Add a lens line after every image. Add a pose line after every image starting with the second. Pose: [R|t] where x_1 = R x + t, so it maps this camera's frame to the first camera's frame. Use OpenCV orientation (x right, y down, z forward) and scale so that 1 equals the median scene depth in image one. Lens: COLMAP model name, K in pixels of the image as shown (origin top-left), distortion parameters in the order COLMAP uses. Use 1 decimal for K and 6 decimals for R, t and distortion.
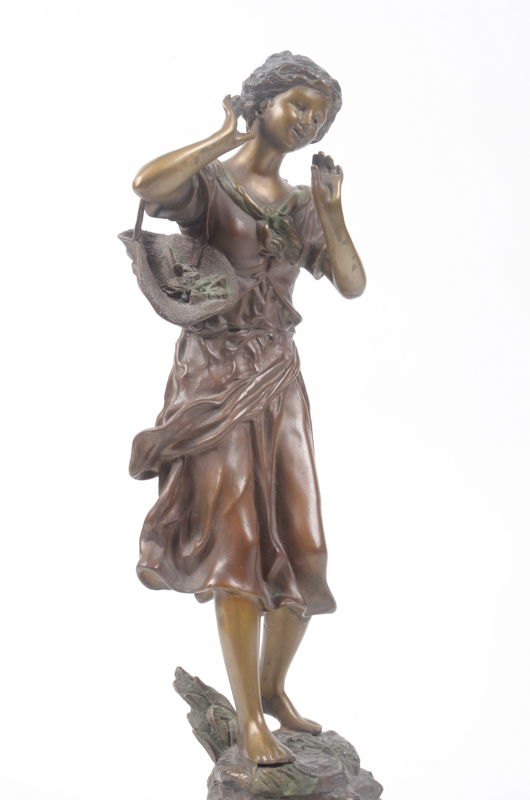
lens RADIAL K [[1395.4, 0, 285.9], [0, 1395.4, 401.4], [0, 0, 1]] dist [-0.057613, 0.007055]
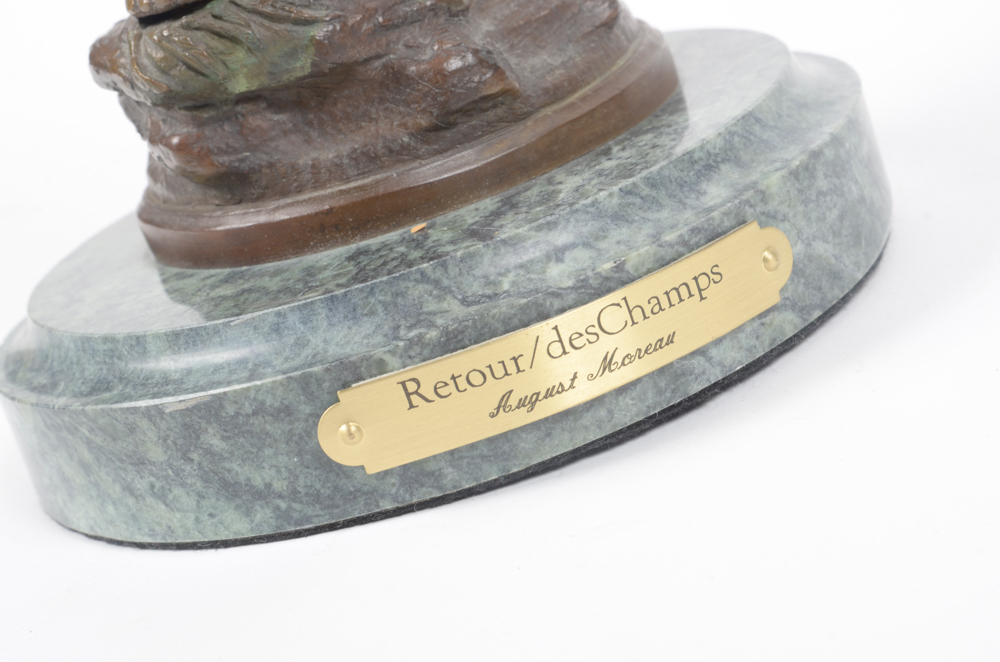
lens RADIAL K [[2322.3, 0, 484.5], [0, 2322.3, 330.8], [0, 0, 1]] dist [-0.047774, -0.060101]
pose [[0.908367, -0.133535, -0.396281, 0.248439], [0.278927, 0.899519, 0.336253, 0.154682], [0.311561, -0.415974, 0.854339, 0.488837]]
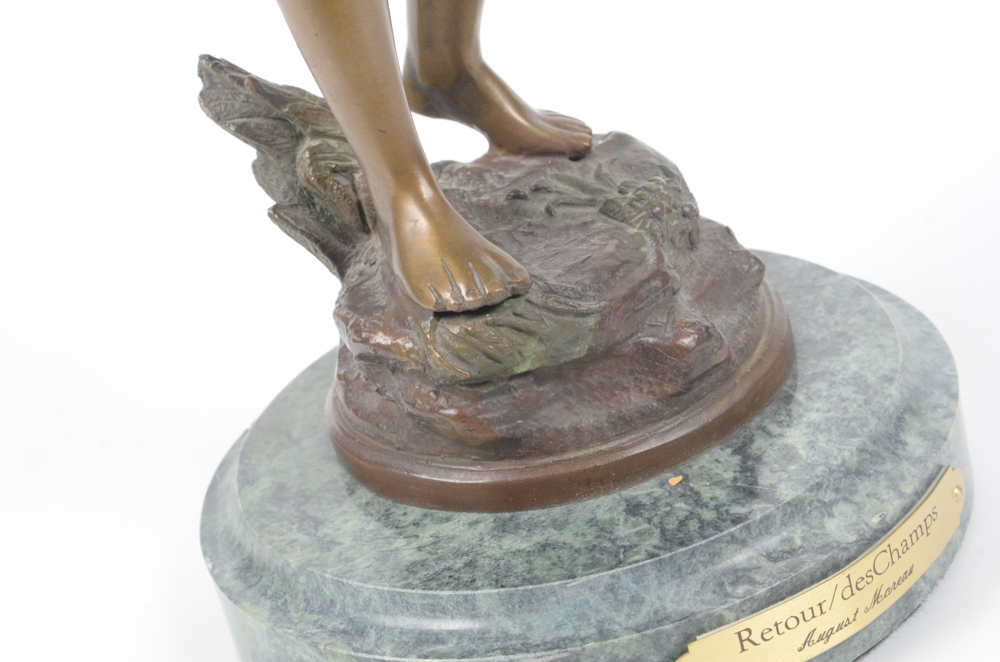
lens RADIAL K [[2038.2, 0, 500.0], [0, 2038.2, 331.0], [0, 0, 1]] dist [-0.065090, -0.222587]
pose [[0.983397, -0.162359, -0.081052, 0.039261], [0.181422, 0.869875, 0.458697, 0.012264], [-0.003968, -0.465786, 0.884889, 0.473294]]
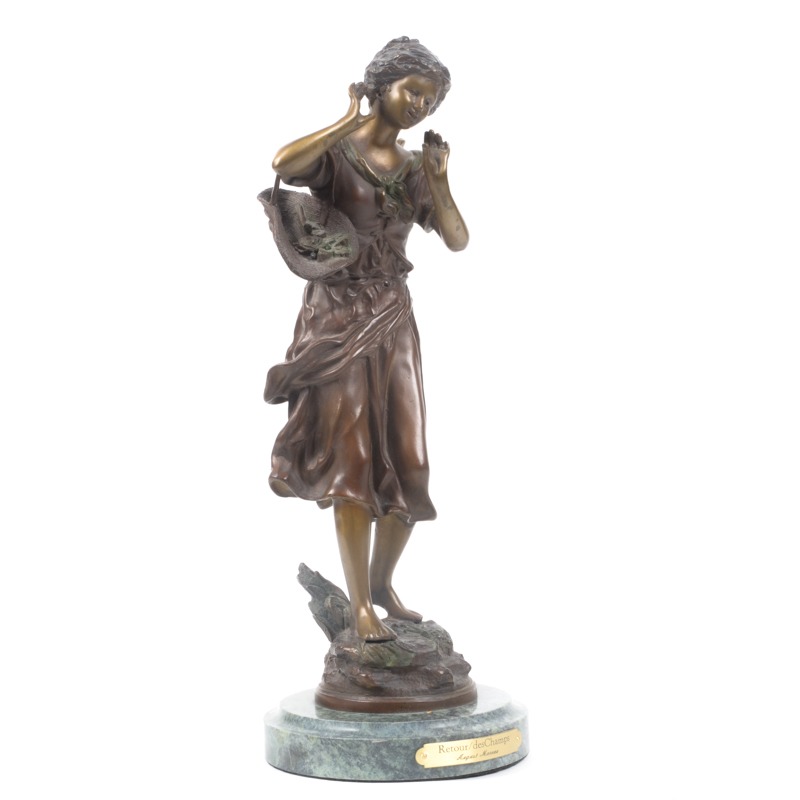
lens RADIAL K [[2189.7, 0, 400.0], [0, 2189.7, 400.0], [0, 0, 1]] dist [-0.011490, -0.728674]
pose [[0.999440, 0.023603, -0.023719, 0.047735], [-0.021393, 0.995762, 0.089444, -0.116806], [0.025729, -0.088887, 0.995709, -0.851668]]
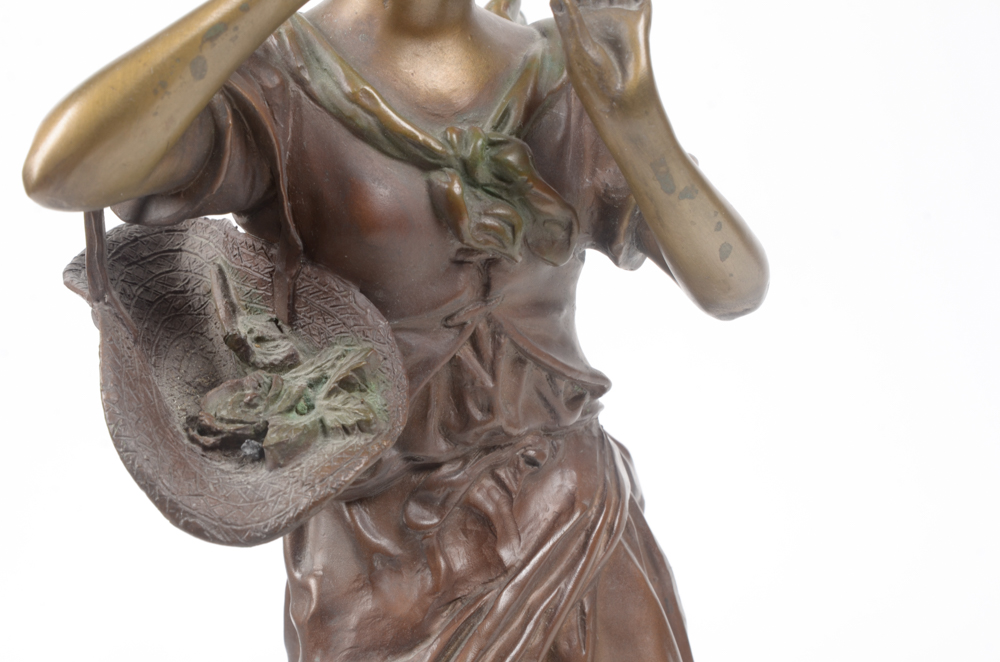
lens RADIAL K [[2038.2, 0, 500.0], [0, 2038.2, 331.0], [0, 0, 1]] dist [-0.065090, -0.222587]
pose [[0.979596, -0.152862, -0.130477, 0.057851], [0.169939, 0.976614, 0.131701, -0.155255], [0.107293, -0.151187, 0.982665, 0.491777]]
